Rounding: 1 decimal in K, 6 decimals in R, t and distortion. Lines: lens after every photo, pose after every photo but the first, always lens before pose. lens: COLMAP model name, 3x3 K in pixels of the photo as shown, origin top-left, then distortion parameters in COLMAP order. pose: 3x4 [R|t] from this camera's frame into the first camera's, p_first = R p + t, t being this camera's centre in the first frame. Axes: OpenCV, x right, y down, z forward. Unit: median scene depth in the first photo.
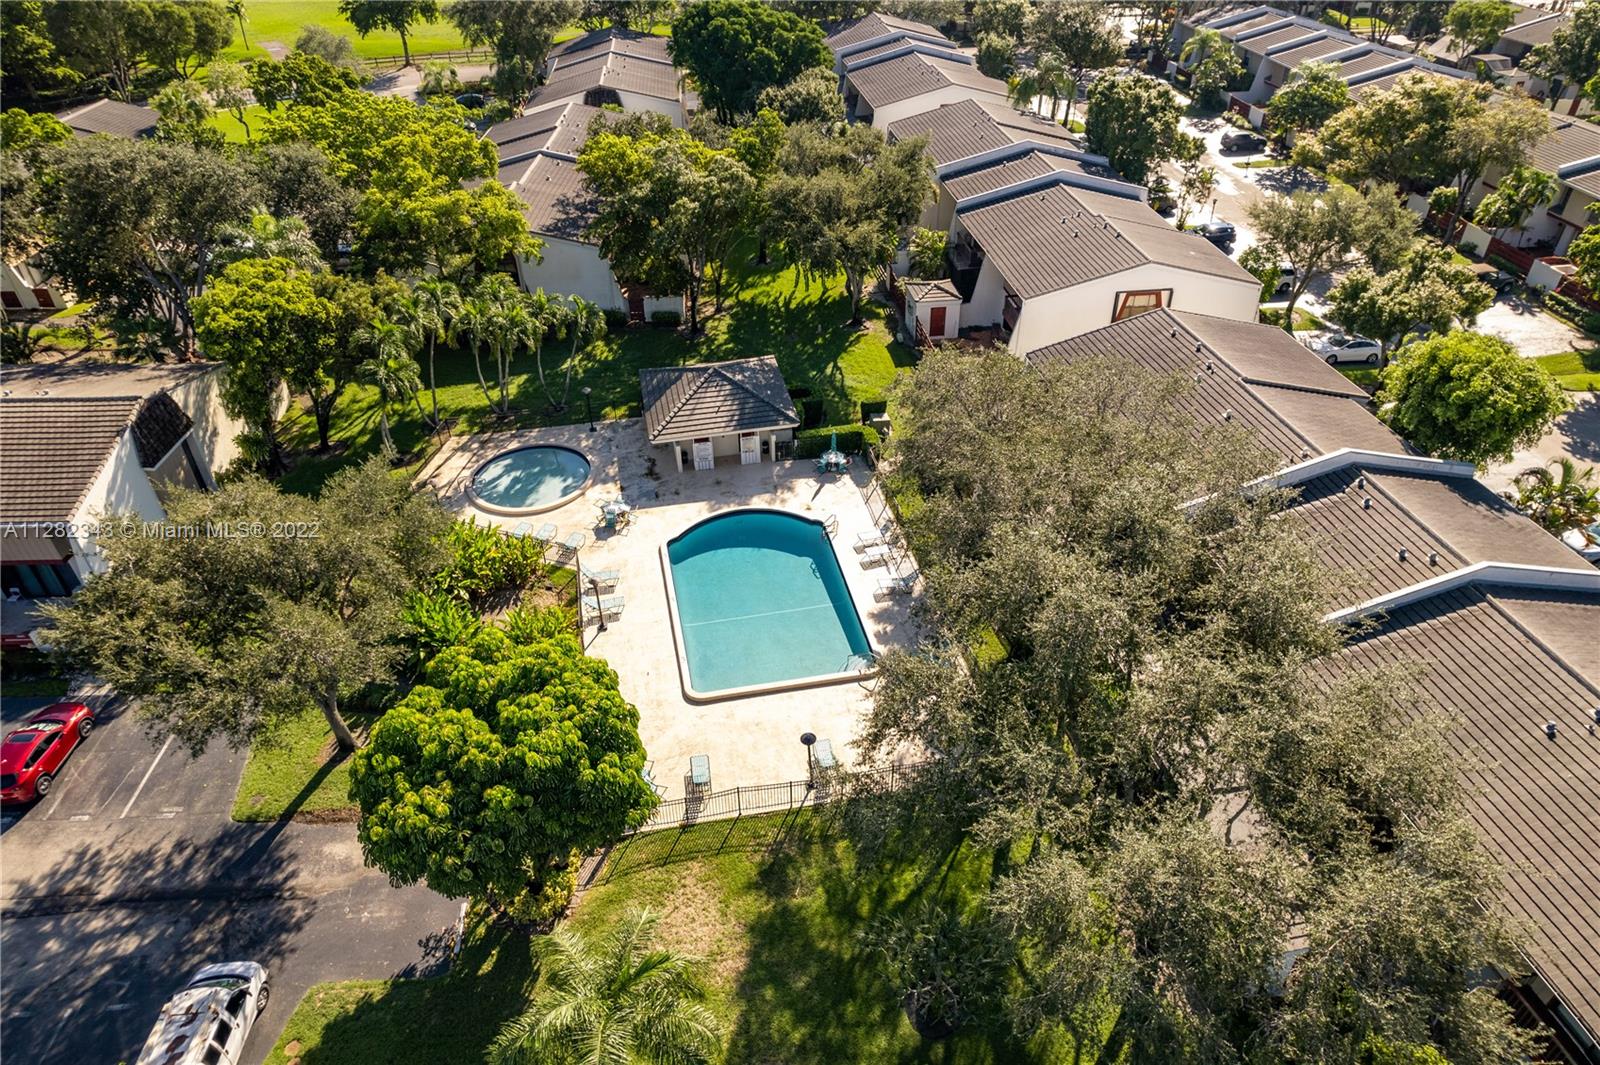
lens RADIAL K [[1012.2, 0, 800.0], [0, 1012.2, 532.5], [0, 0, 1]] dist [-0.080121, 0.087321]
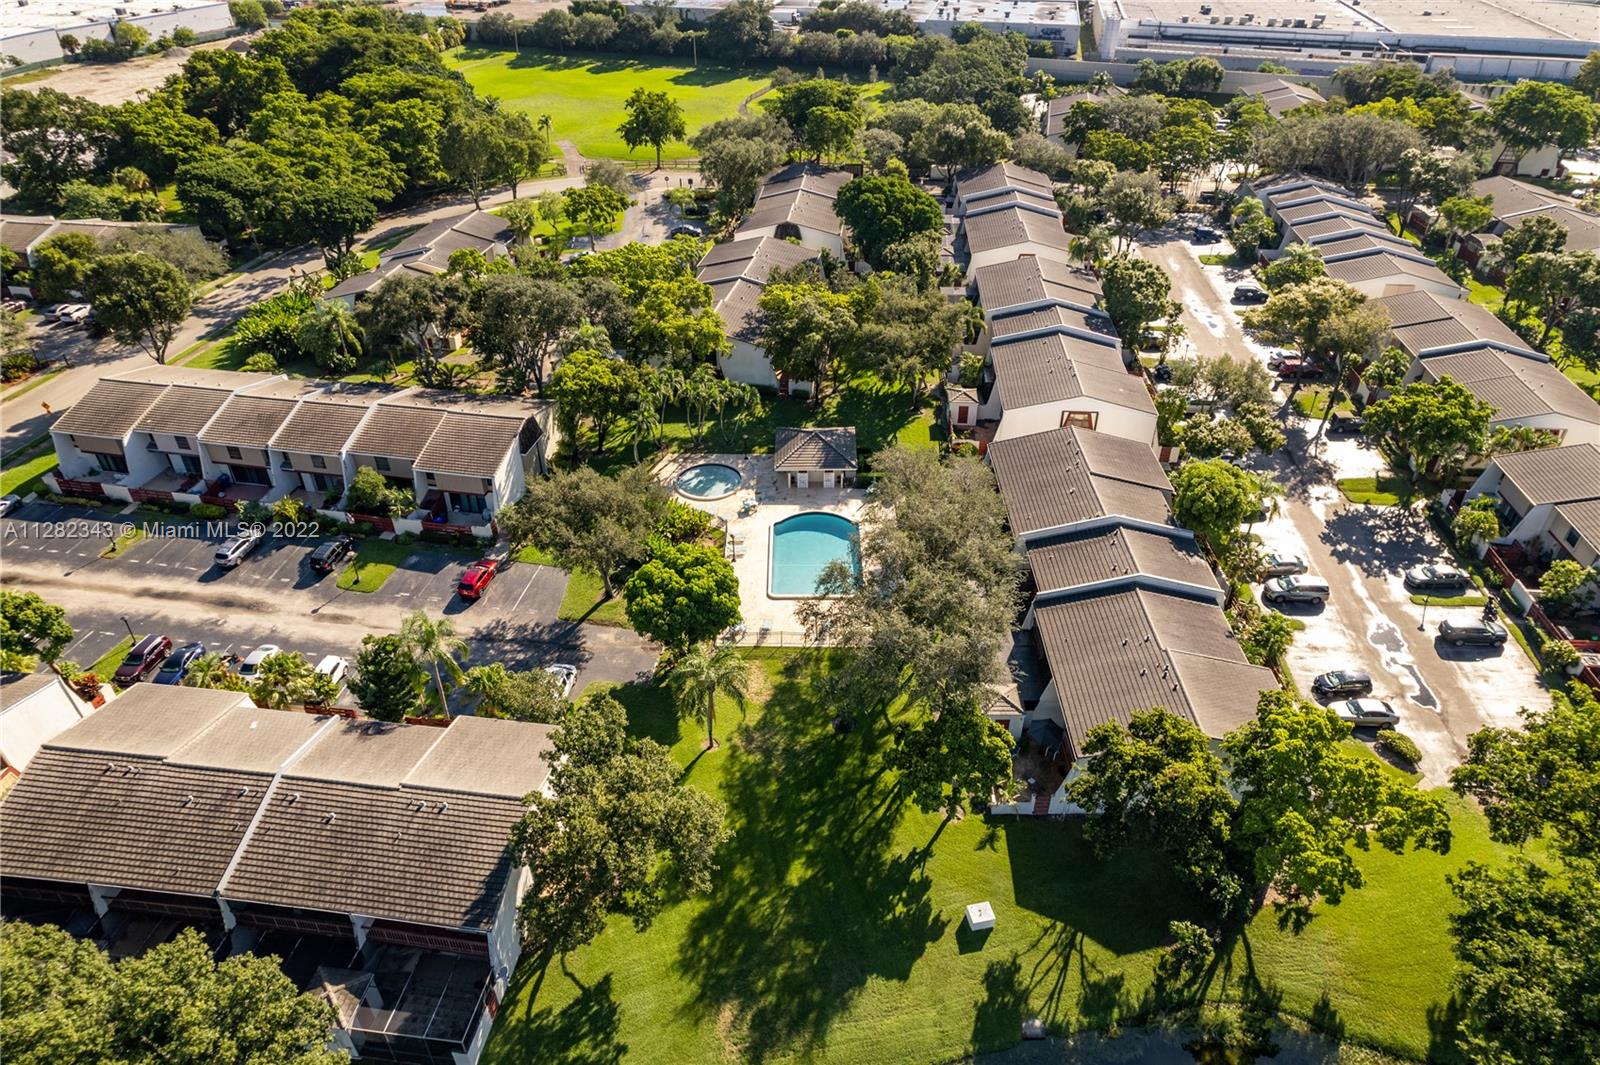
lens RADIAL K [[1012.2, 0, 800.0], [0, 1012.2, 532.5], [0, 0, 1]] dist [-0.080121, 0.087321]
pose [[0.978768, 0.123015, -0.163953, 0.204980], [-0.126871, 0.991831, -0.013215, 0.040786], [0.160988, 0.033736, 0.986380, -0.773135]]
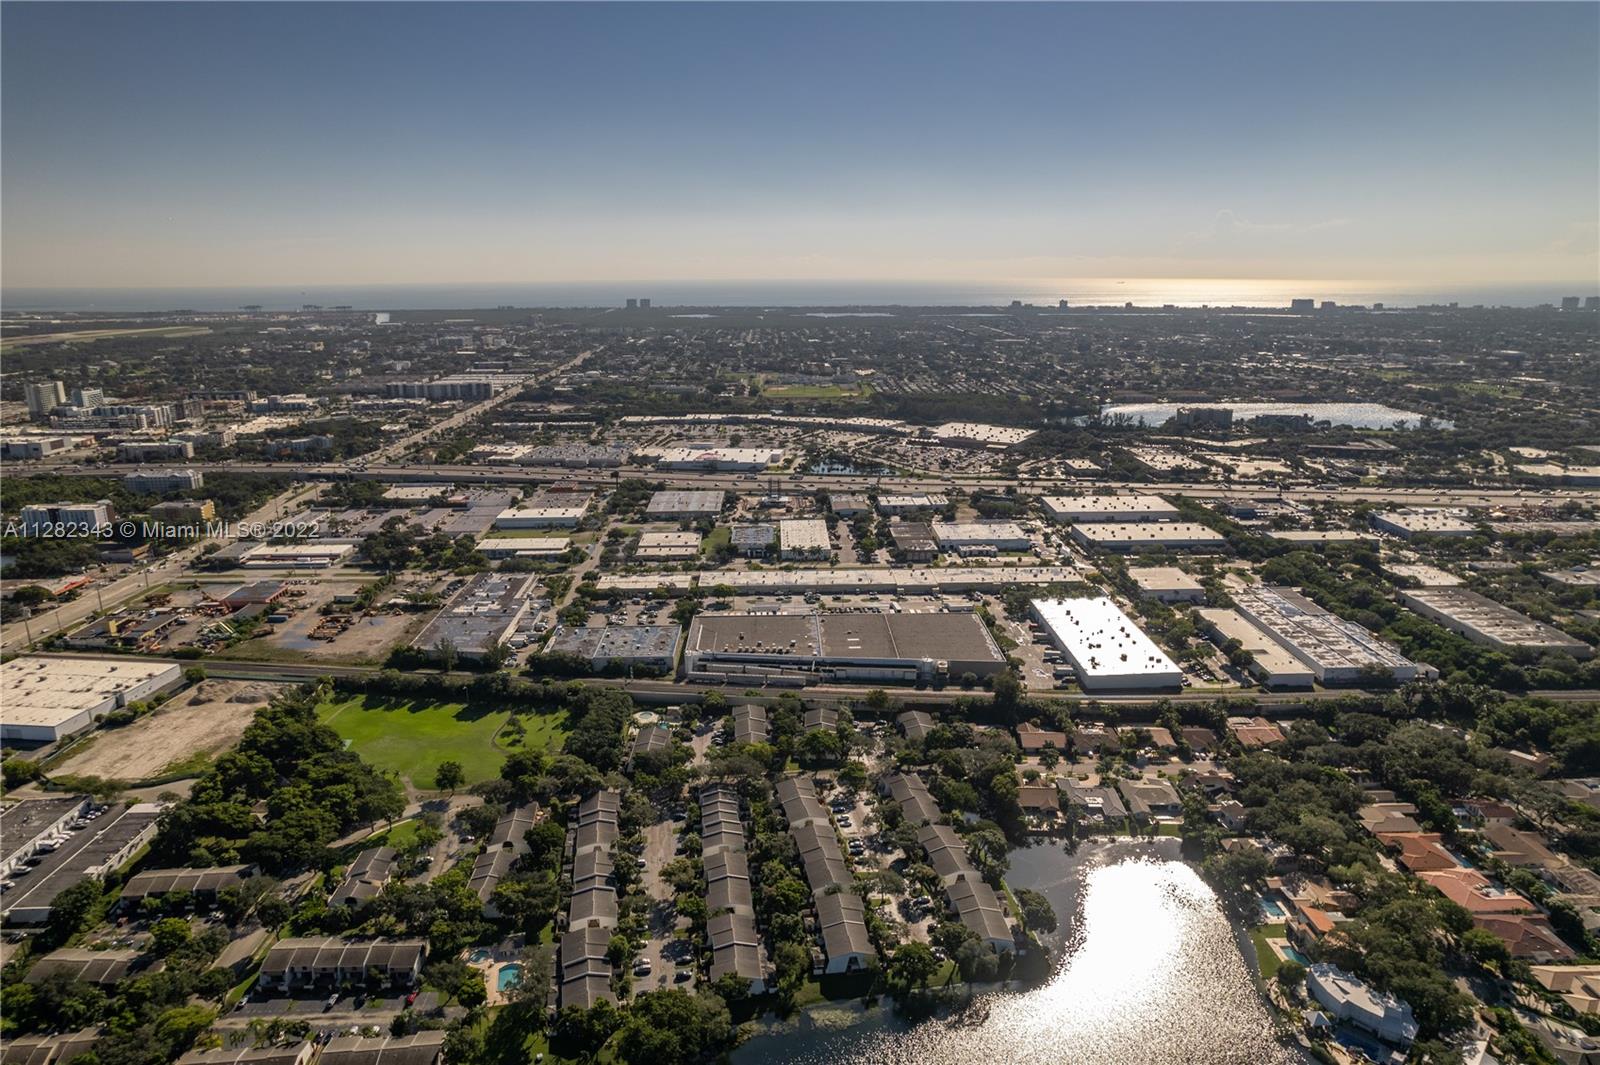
lens RADIAL K [[1012.2, 0, 800.0], [0, 1012.2, 532.5], [0, 0, 1]] dist [-0.080121, 0.087321]
pose [[0.999662, 0.000978, 0.025965, 1.467751], [0.008913, 0.925746, -0.378042, -0.133931], [-0.024406, 0.378146, 0.925424, -5.422250]]
